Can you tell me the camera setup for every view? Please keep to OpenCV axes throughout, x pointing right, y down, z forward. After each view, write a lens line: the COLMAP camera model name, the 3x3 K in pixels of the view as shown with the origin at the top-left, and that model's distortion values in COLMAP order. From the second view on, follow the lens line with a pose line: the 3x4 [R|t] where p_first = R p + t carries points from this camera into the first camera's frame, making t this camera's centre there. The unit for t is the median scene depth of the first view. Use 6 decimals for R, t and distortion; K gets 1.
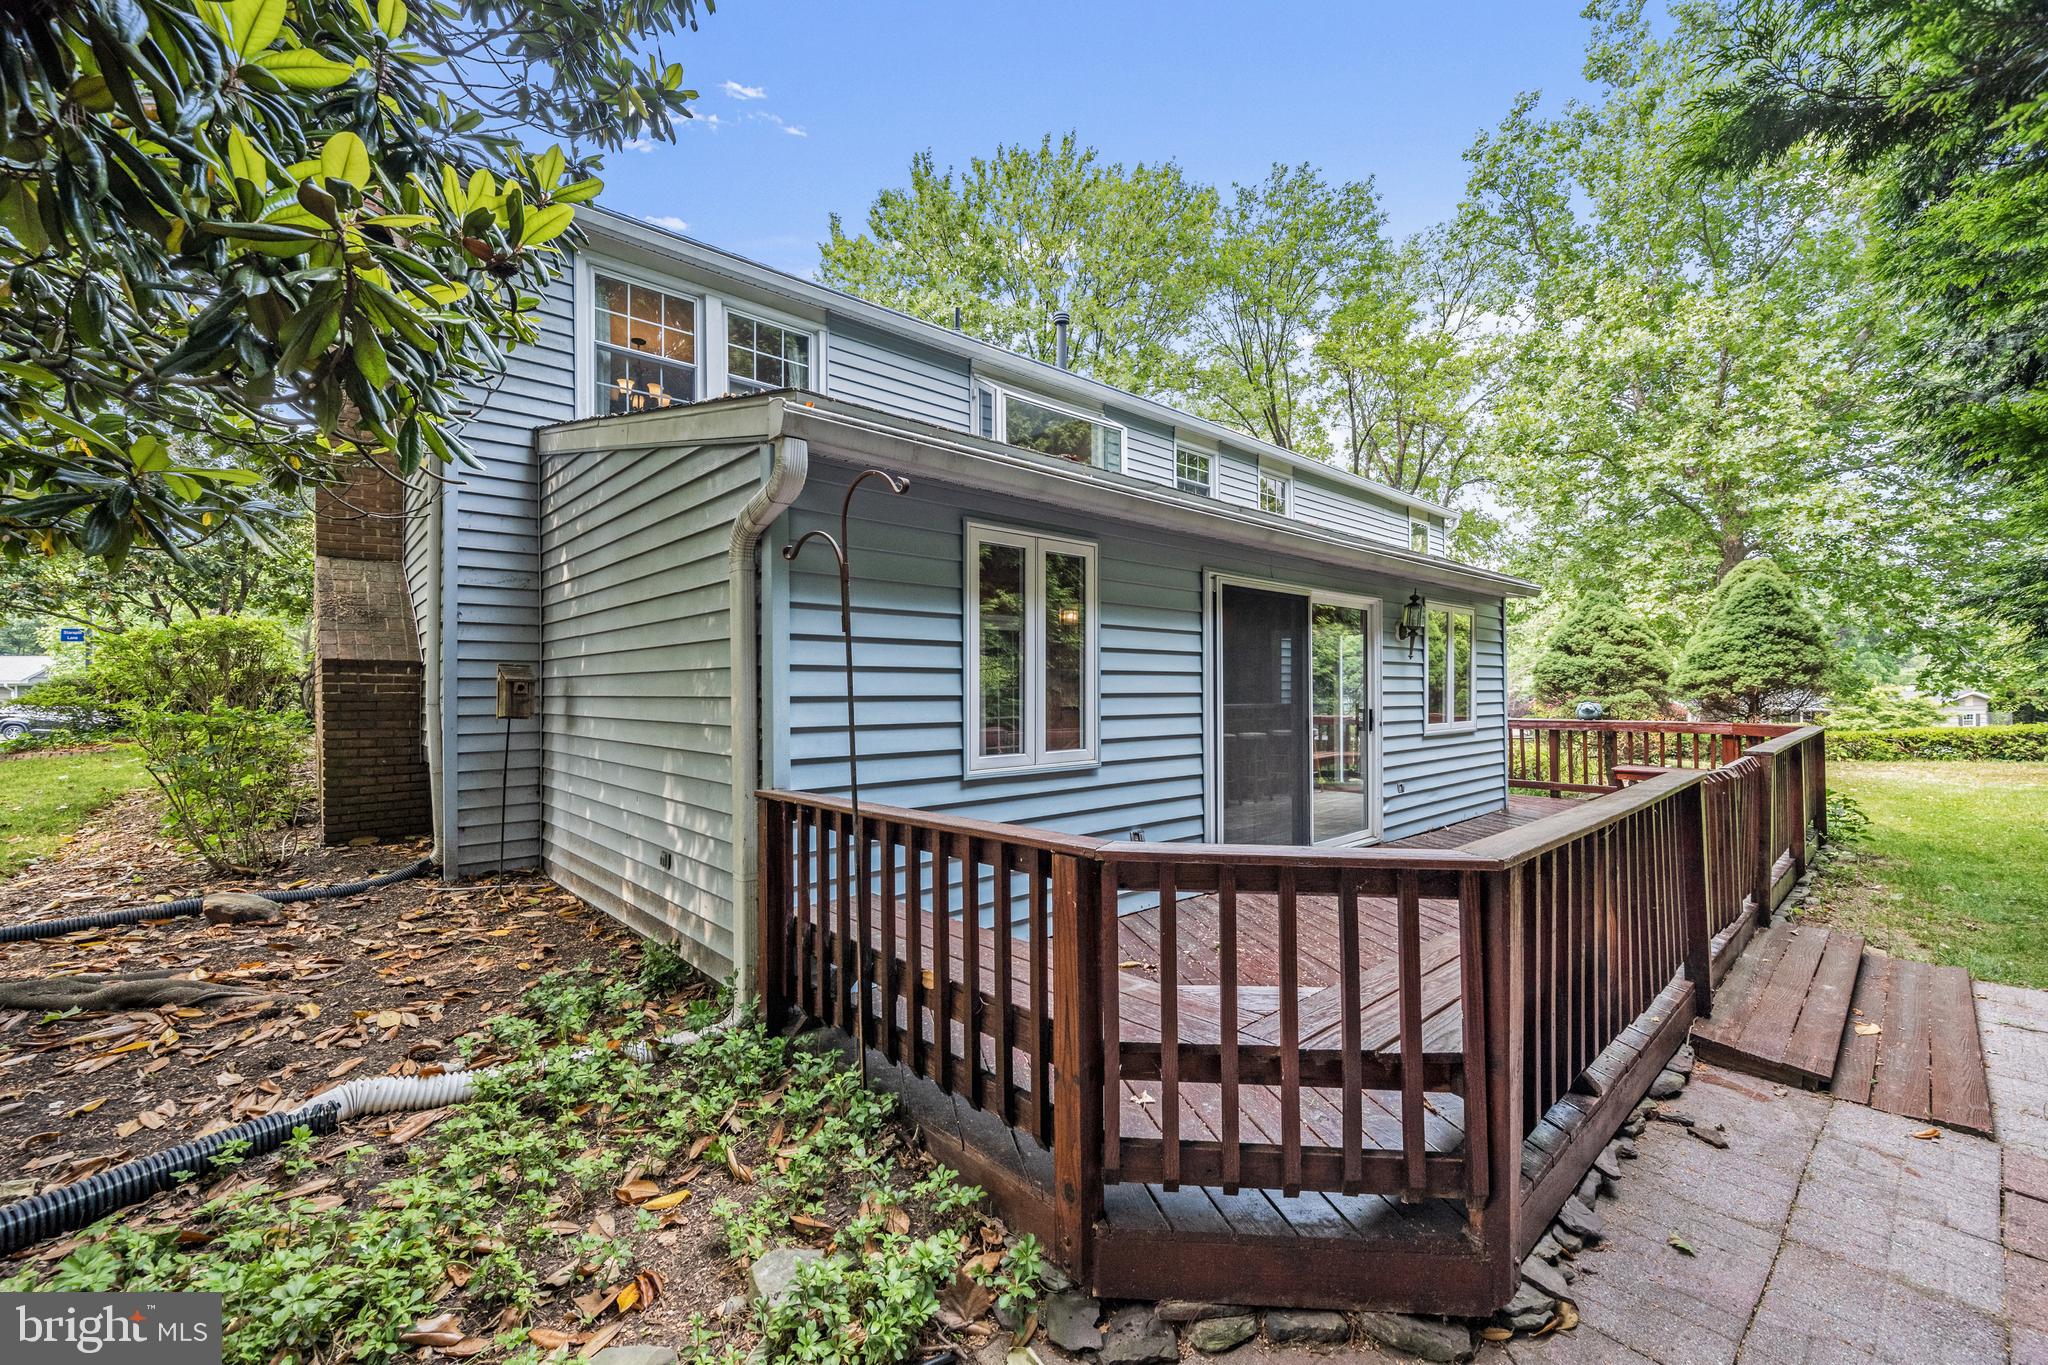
lens RADIAL K [[835.5, 0, 994.2], [0, 835.5, 691.3], [0, 0, 1]] dist [-0.009377, 0.005891]
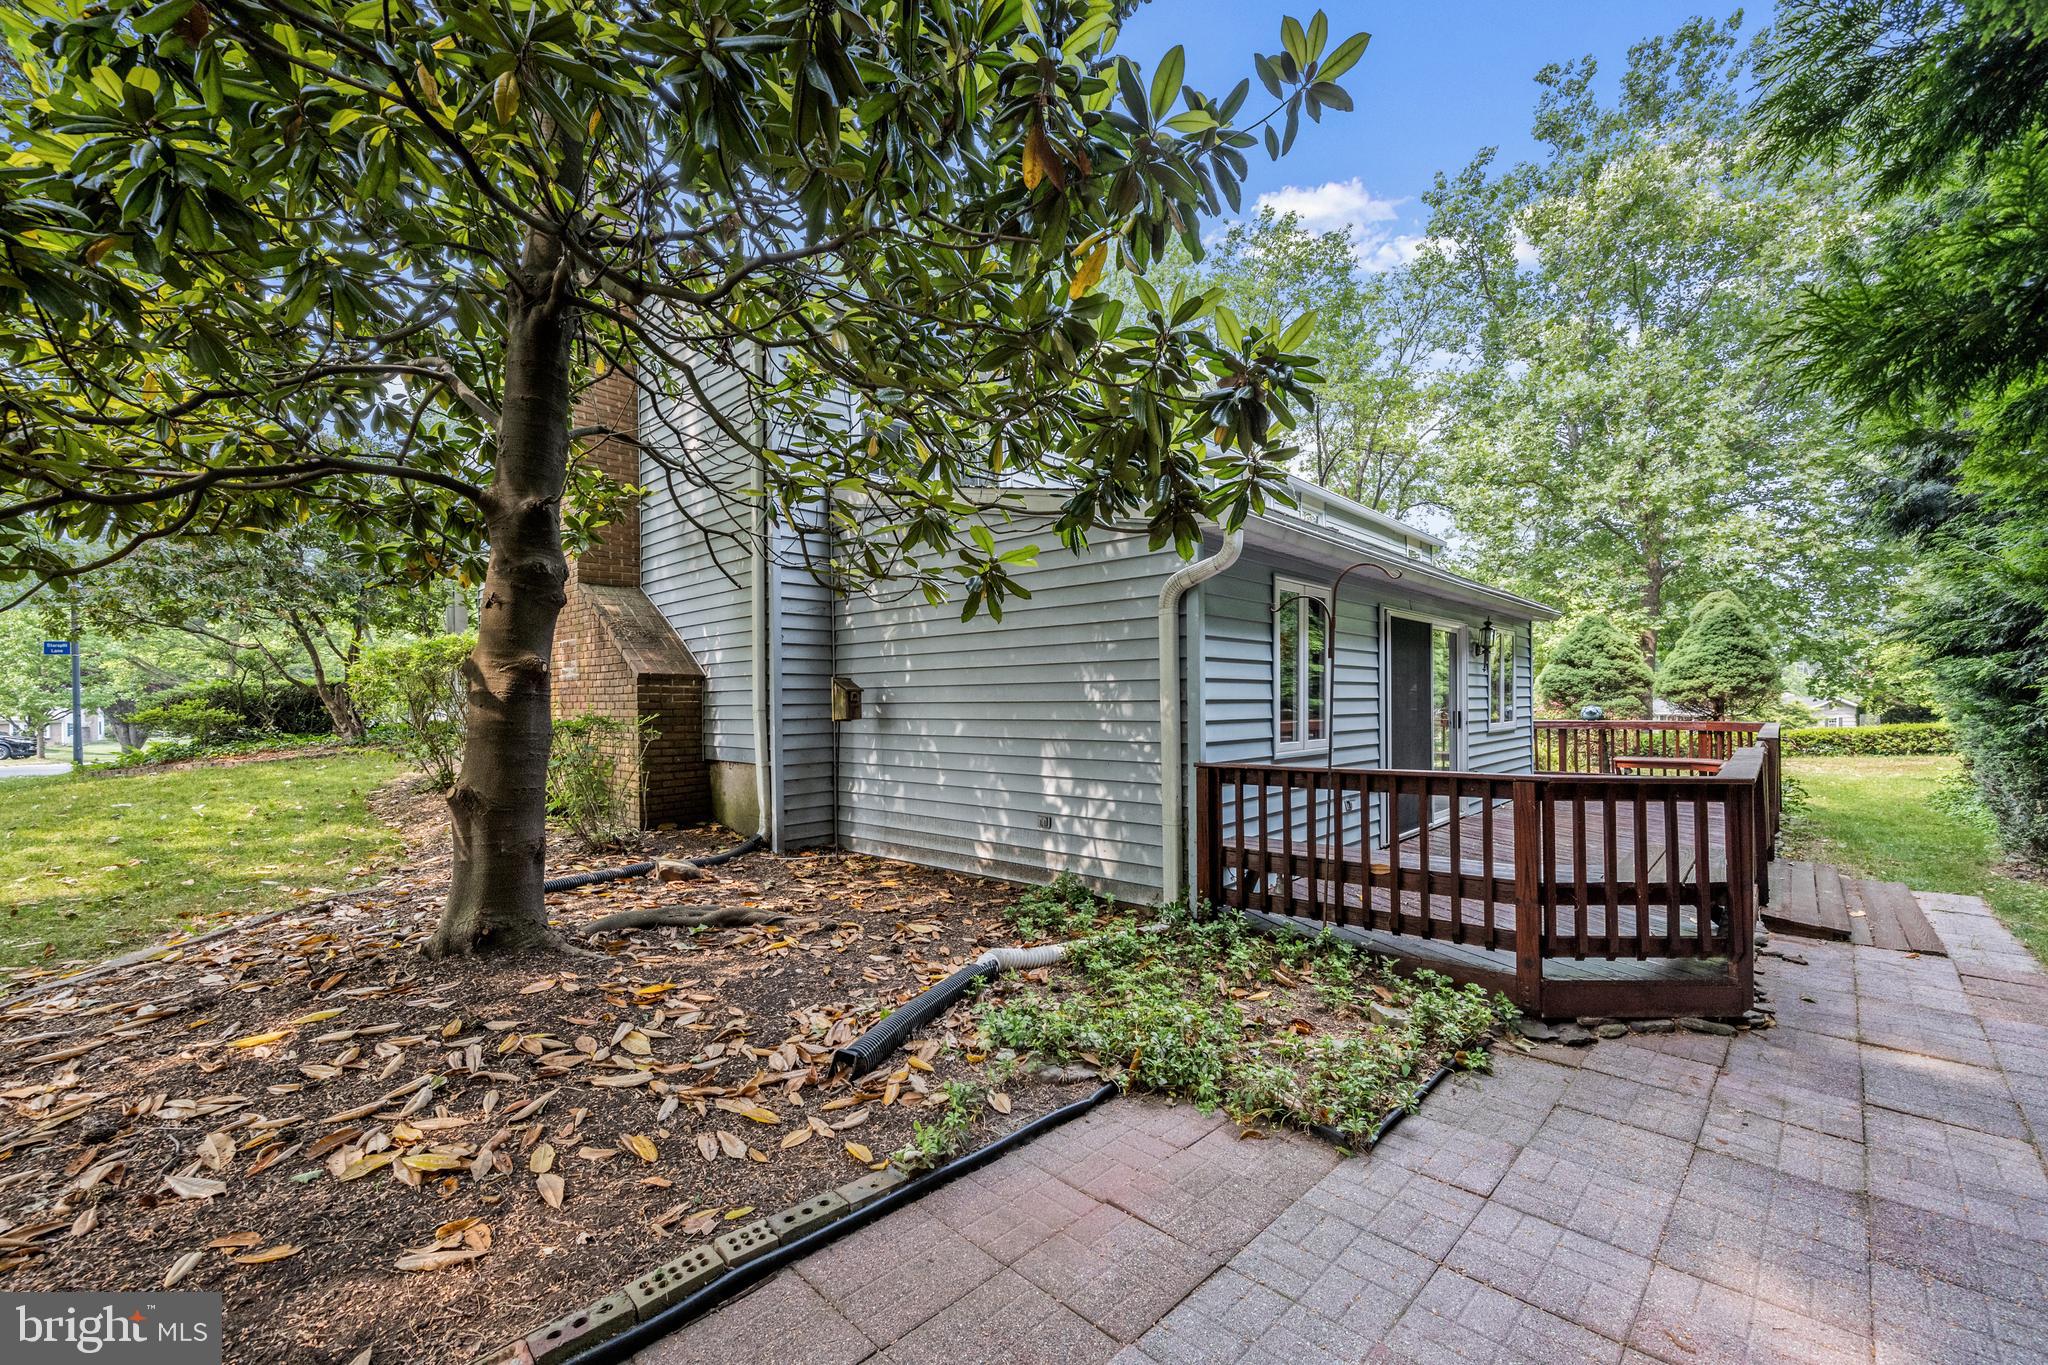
lens RADIAL K [[827.4, 0, 1019.5], [0, 827.4, 711.4], [0, 0, 1]] dist [0.001113, -0.000024]
pose [[0.996161, -0.005471, 0.087372, -0.237397], [0.004415, 0.999915, 0.012284, 0.002391], [-0.087432, -0.011852, 0.996100, -0.145457]]
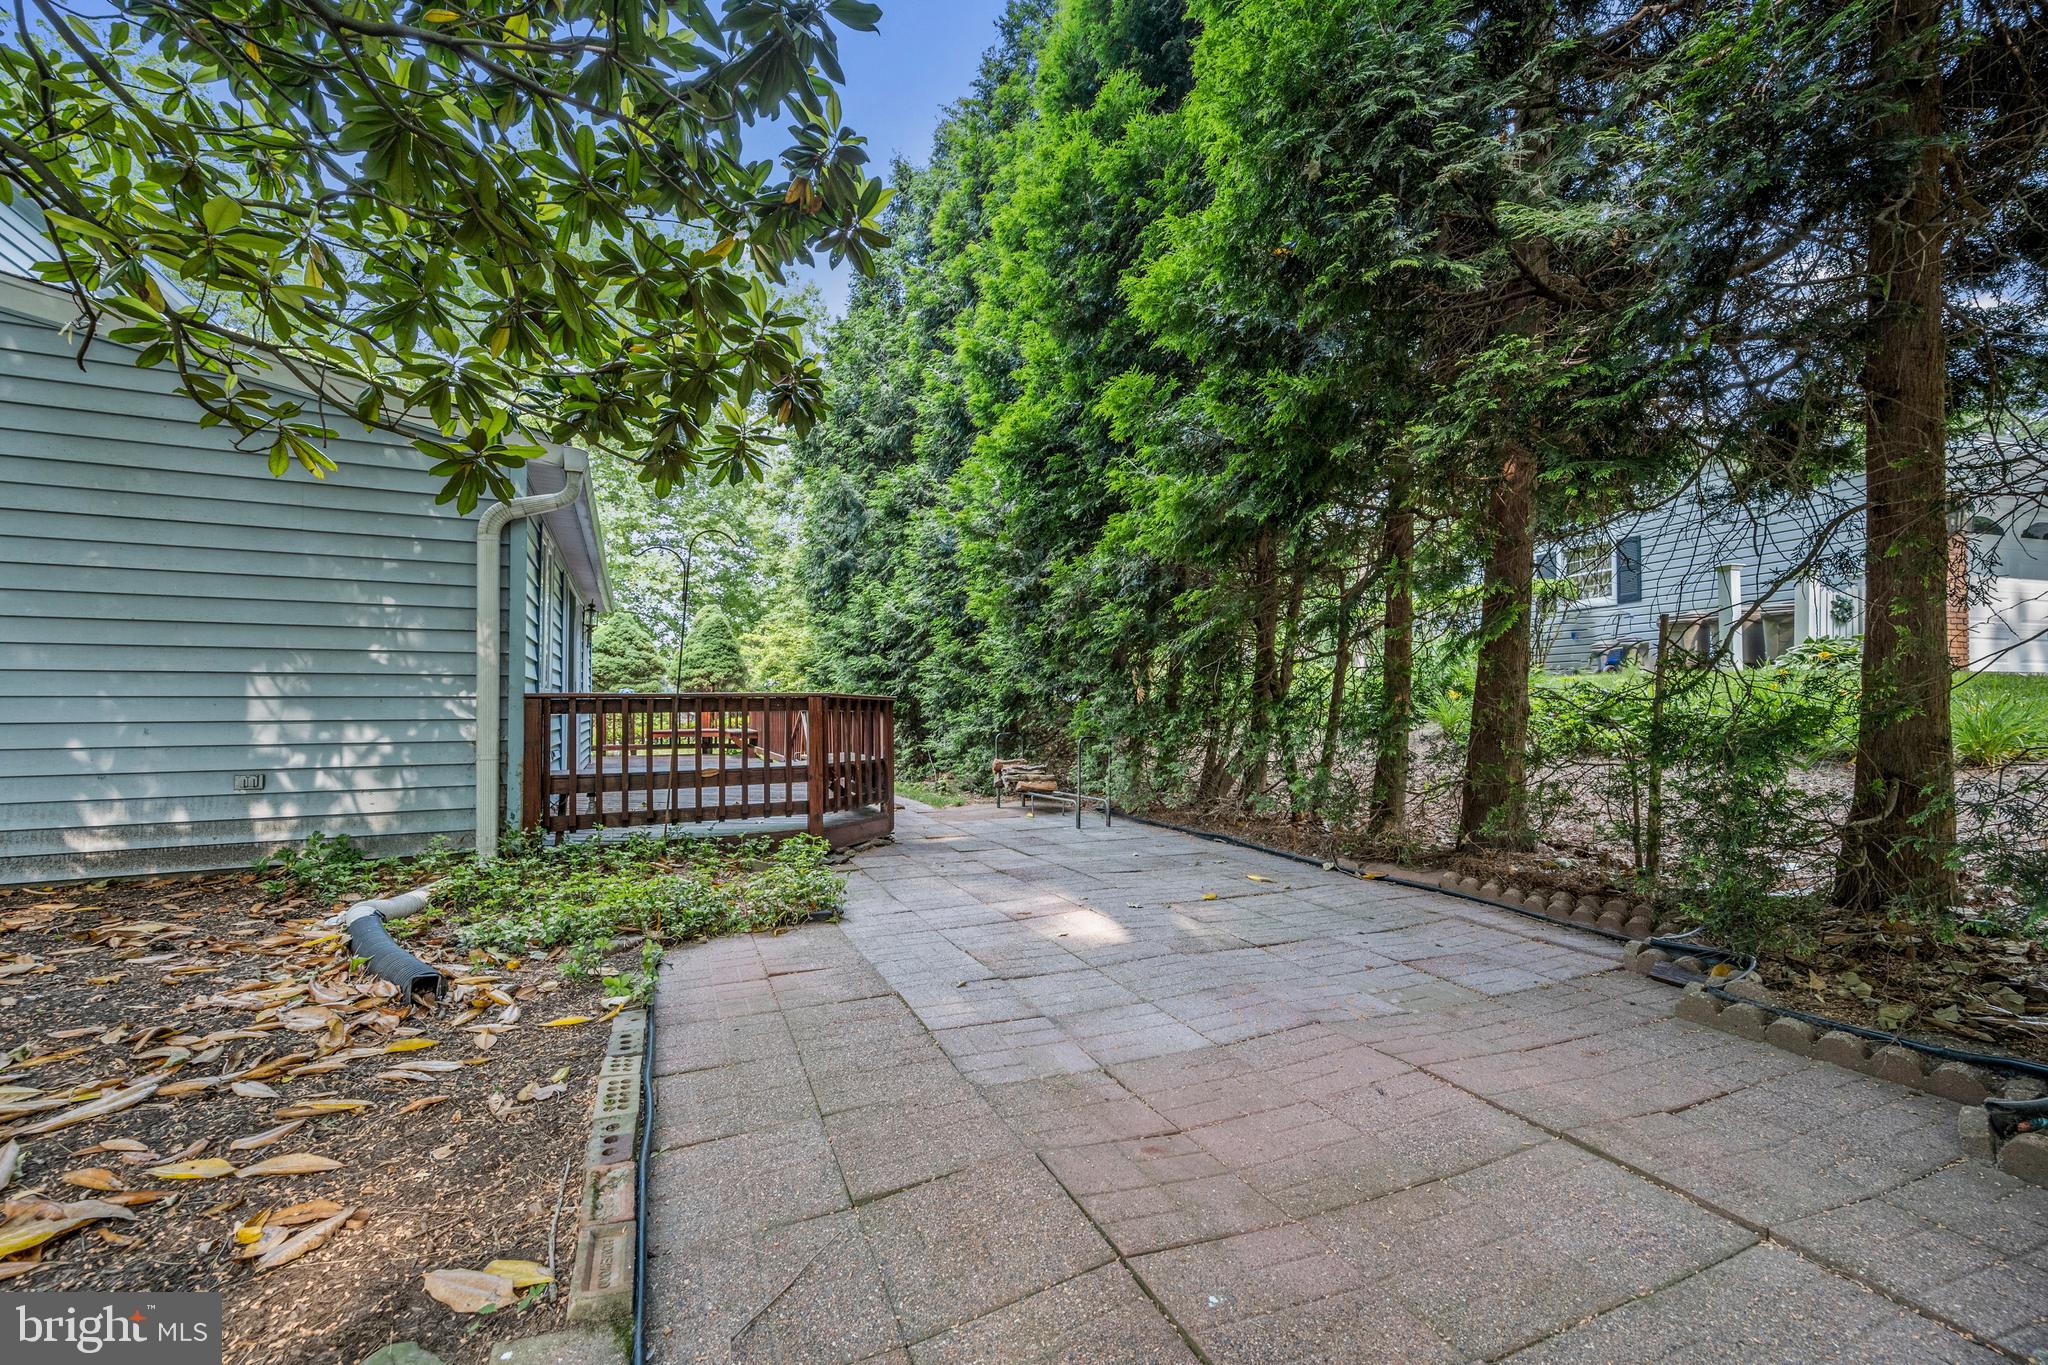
lens RADIAL K [[822.2, 0, 1025.1], [0, 822.2, 675.1], [0, 0, 1]] dist [-0.000382, -0.000404]
pose [[0.295879, 0.038922, 0.954432, -0.464346], [-0.002823, 0.999201, -0.039872, 0.046226], [-0.955221, 0.009103, 0.295753, -0.094650]]
